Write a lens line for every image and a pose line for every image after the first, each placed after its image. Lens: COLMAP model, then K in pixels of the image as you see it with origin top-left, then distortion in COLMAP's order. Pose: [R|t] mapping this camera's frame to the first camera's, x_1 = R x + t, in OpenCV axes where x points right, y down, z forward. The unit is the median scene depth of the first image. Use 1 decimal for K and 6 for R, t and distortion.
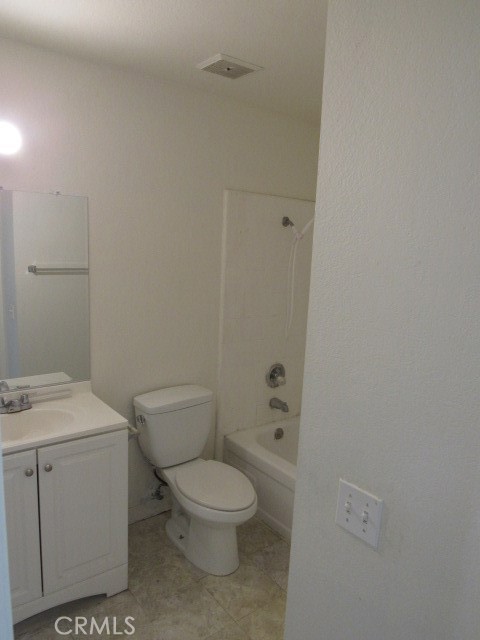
lens RADIAL K [[460.4, 0, 240.0], [0, 460.4, 320.0], [0, 0, 1]] dist [-0.038420, 0.030580]
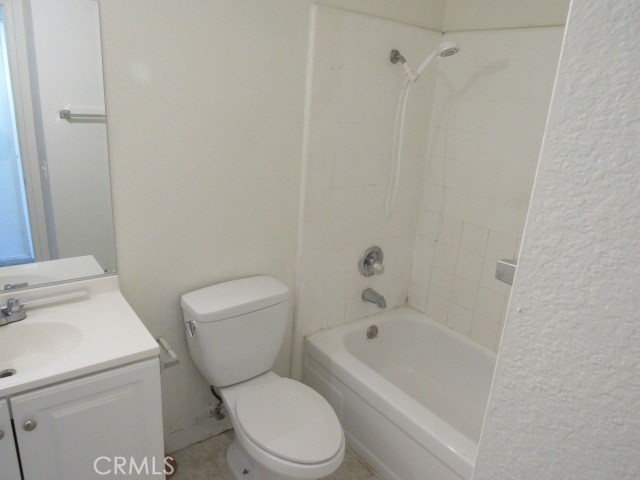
lens RADIAL K [[460.4, 0, 324.0], [0, 460.4, 242.0], [0, 0, 1]] dist [-0.038420, 0.030580]
pose [[0.999615, 0.027718, -0.001542, -0.003421], [-0.027210, 0.989276, 0.143500, -0.025818], [0.005503, -0.143403, 0.989649, 0.256083]]
